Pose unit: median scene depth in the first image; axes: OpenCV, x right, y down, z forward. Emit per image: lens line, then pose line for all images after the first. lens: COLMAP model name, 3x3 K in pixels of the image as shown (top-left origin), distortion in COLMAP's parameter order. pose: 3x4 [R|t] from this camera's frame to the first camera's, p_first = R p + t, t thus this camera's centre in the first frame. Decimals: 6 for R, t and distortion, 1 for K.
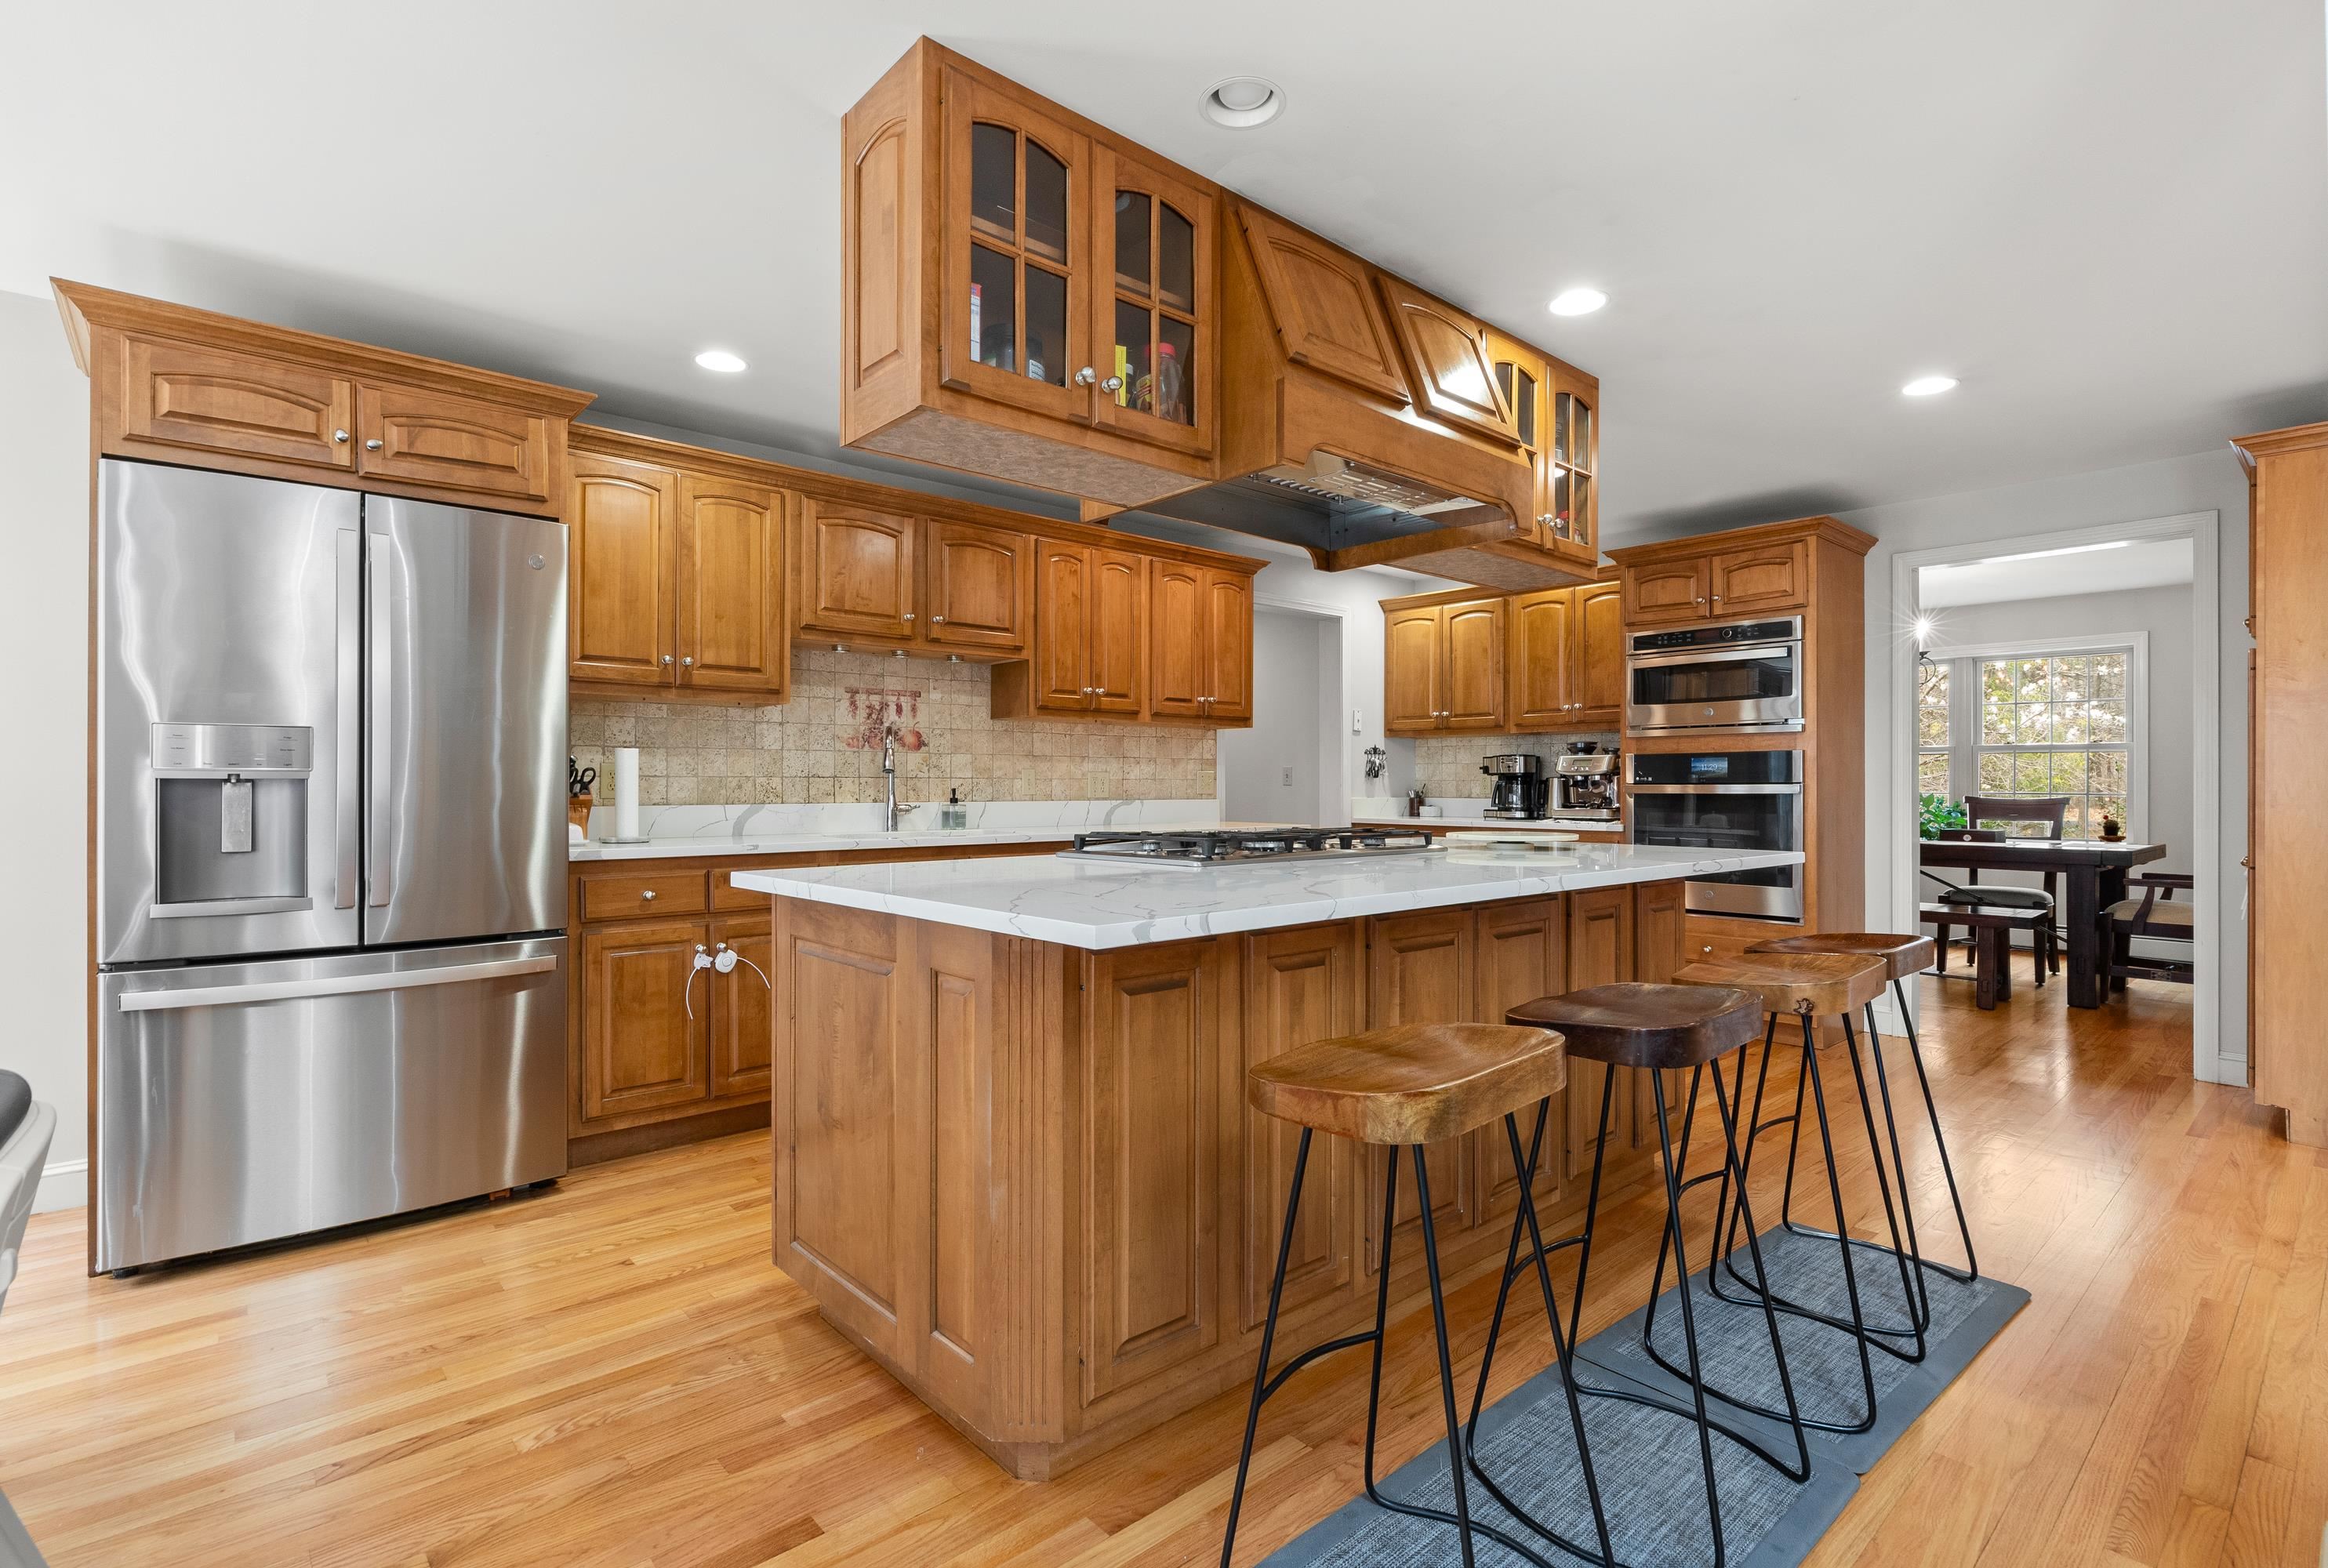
lens RADIAL K [[1105.5, 0, 1188.1], [0, 1105.5, 785.0], [0, 0, 1]] dist [0.006682, 0.000253]
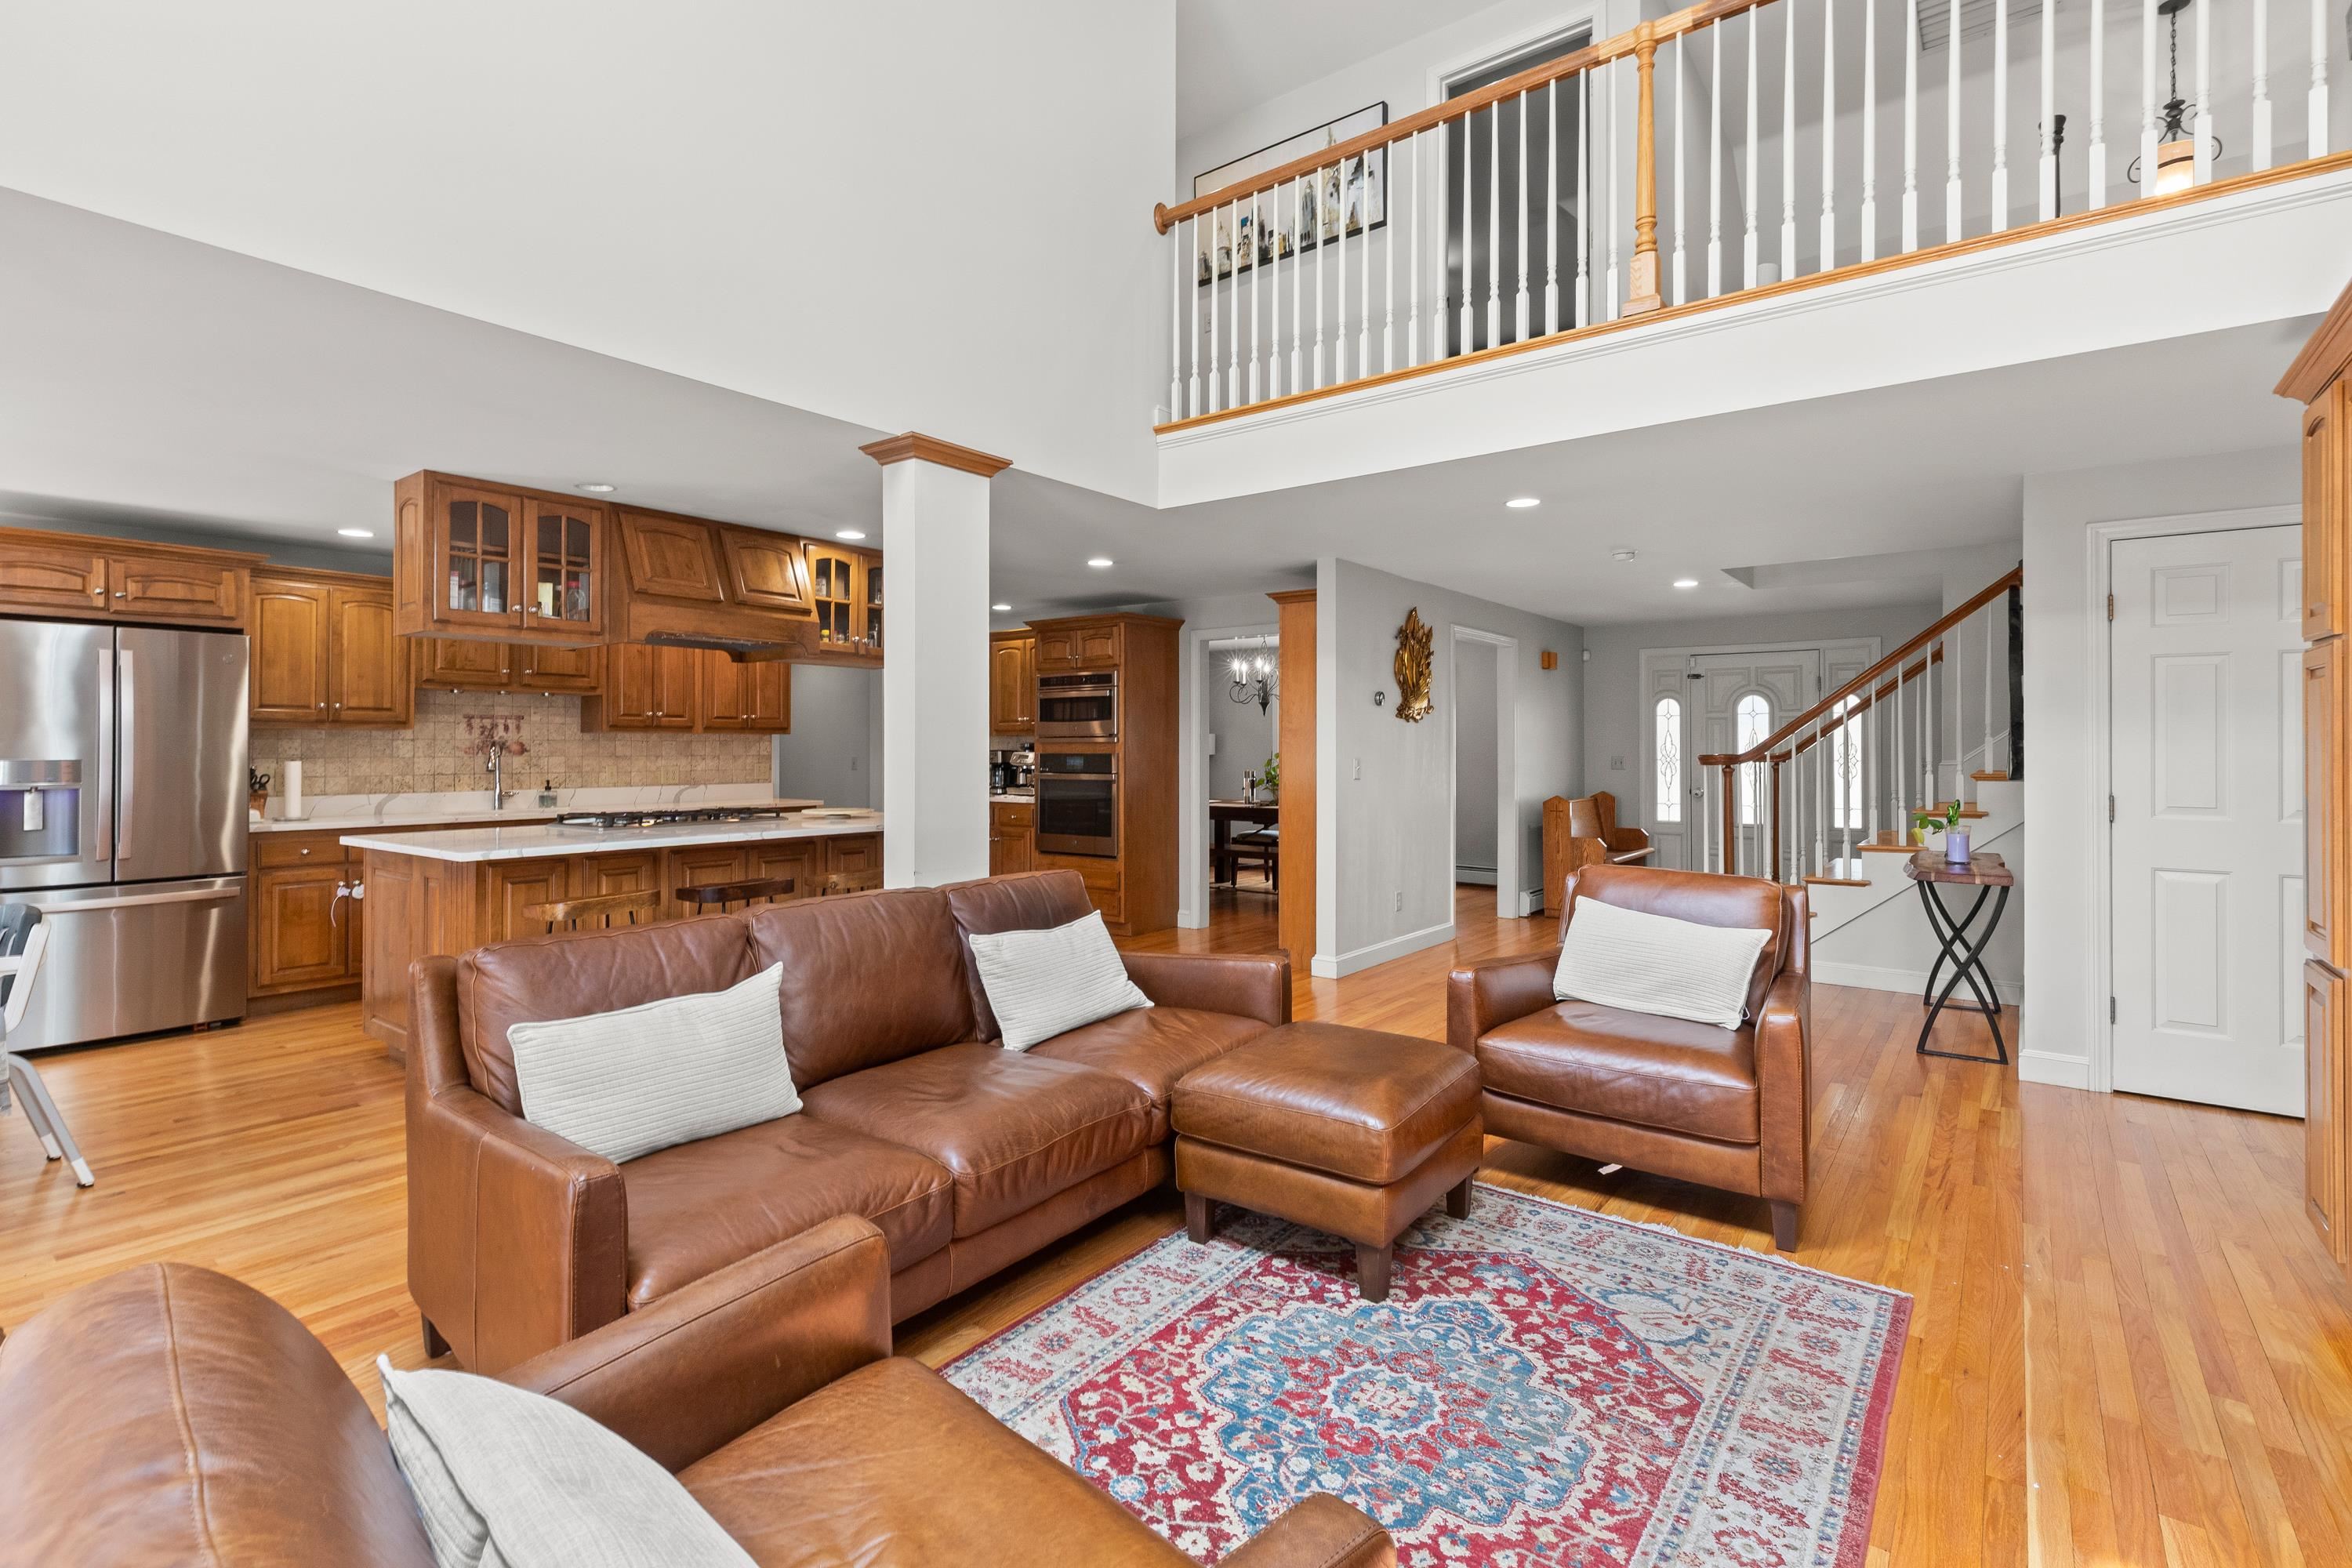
lens RADIAL K [[1077.1, 0, 1175.6], [0, 1077.1, 740.7], [0, 0, 1]] dist [0.013438, -0.001527]
pose [[0.982804, 0.000436, 0.184654, 0.378050], [0.000842, 0.999976, -0.006844, -0.042181], [-0.184652, 0.006882, 0.982780, -0.642413]]
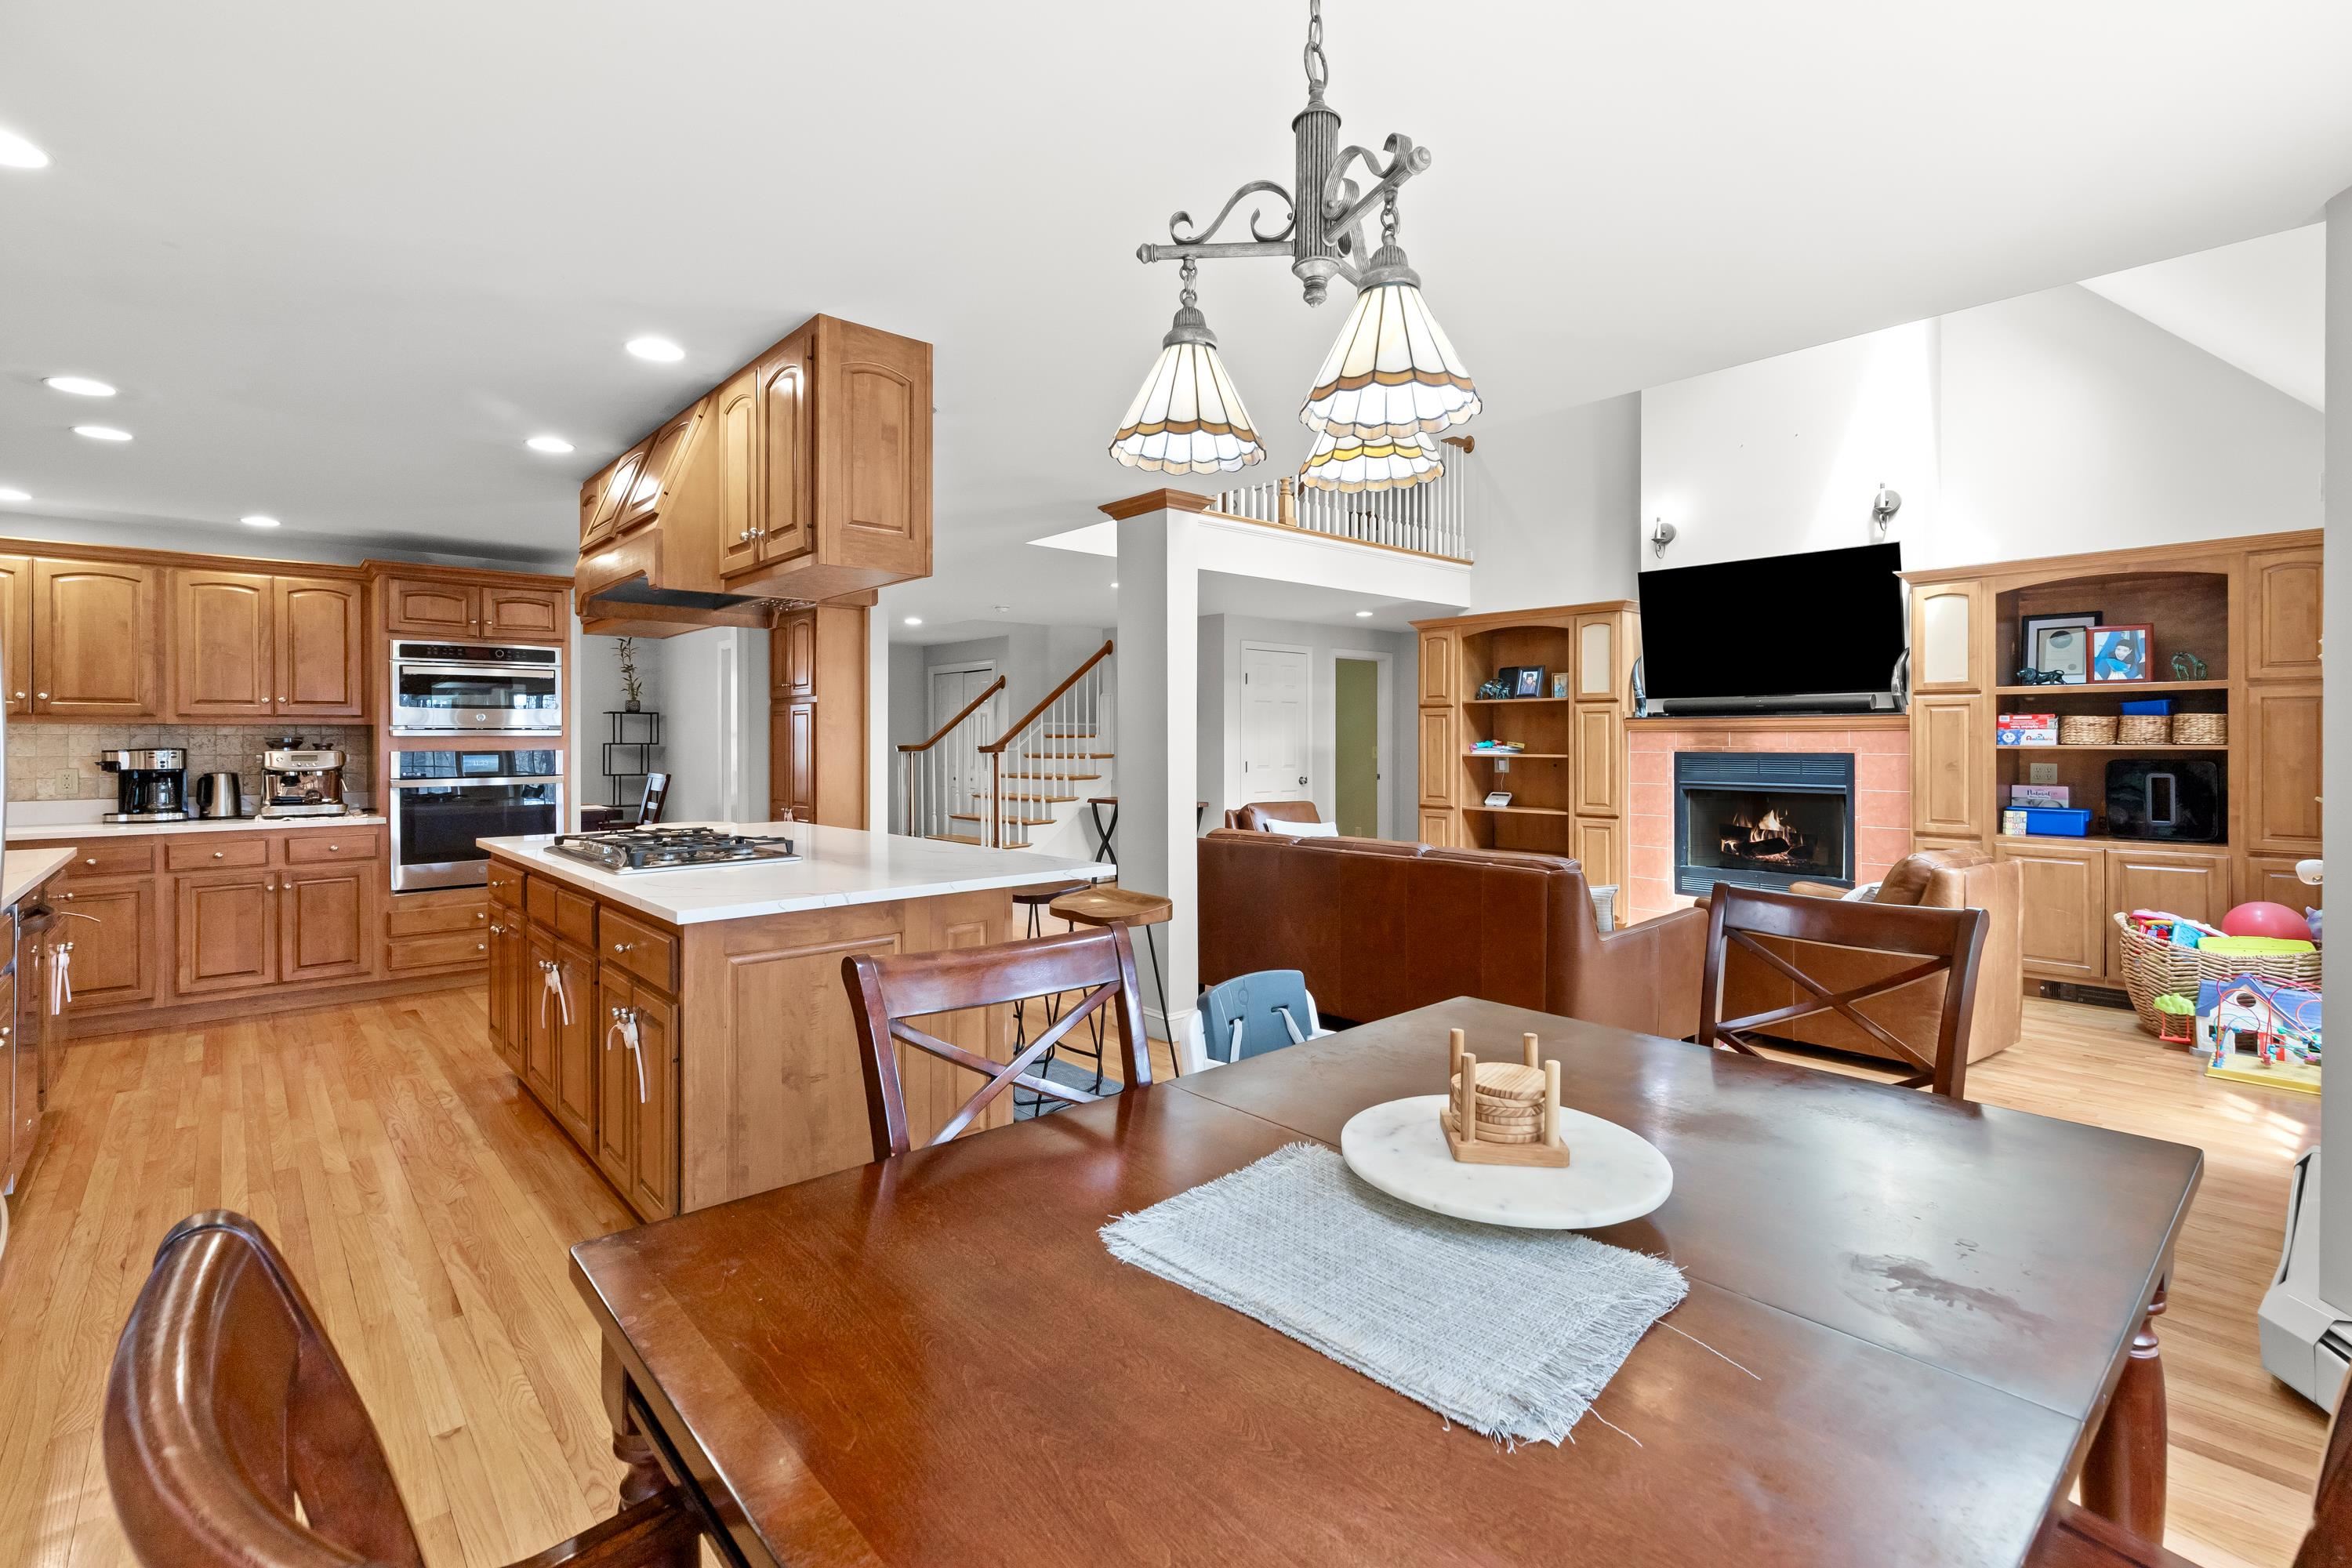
lens RADIAL K [[1077.1, 0, 1165.5], [0, 1077.1, 734.0], [0, 0, 1]] dist [0.013438, -0.001527]
pose [[0.009181, 0.005883, 0.999941, -0.777974], [0.003199, 0.999977, -0.005913, -0.043139], [-0.999953, 0.003253, 0.009162, 0.280849]]
